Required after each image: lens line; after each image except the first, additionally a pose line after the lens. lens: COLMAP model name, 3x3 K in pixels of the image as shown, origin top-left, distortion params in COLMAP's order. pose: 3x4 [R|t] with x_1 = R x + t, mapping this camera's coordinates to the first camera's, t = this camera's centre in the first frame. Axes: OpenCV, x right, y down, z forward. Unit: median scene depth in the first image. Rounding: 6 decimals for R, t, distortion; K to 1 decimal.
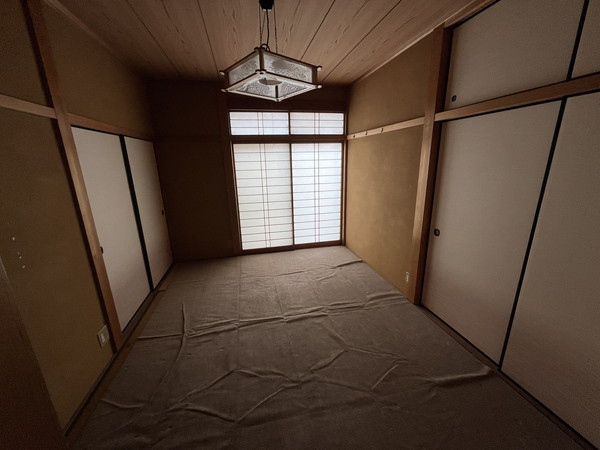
lens RADIAL K [[245.3, 0, 298.8], [0, 245.3, 224.9], [0, 0, 1]] dist [-0.001464, -0.000123]
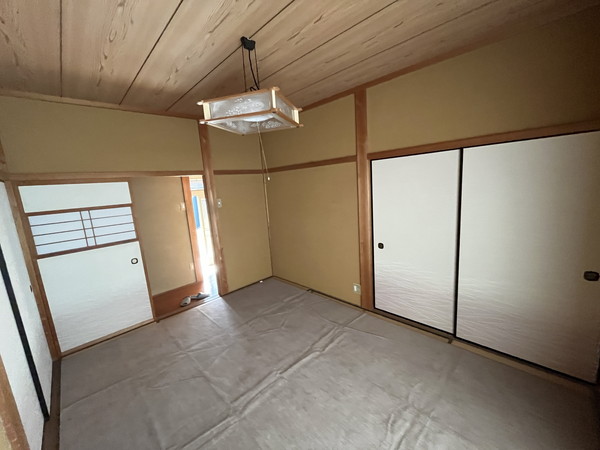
lens RADIAL K [[240.5, 0, 300.0], [0, 240.5, 225.0], [0, 0, 1]] dist [-0.000844, -0.000142]
pose [[-0.843275, 0.170245, -0.509807, 0.228456], [-0.042681, 0.924305, 0.379261, -0.446481], [0.535785, 0.341580, -0.772177, 1.545741]]
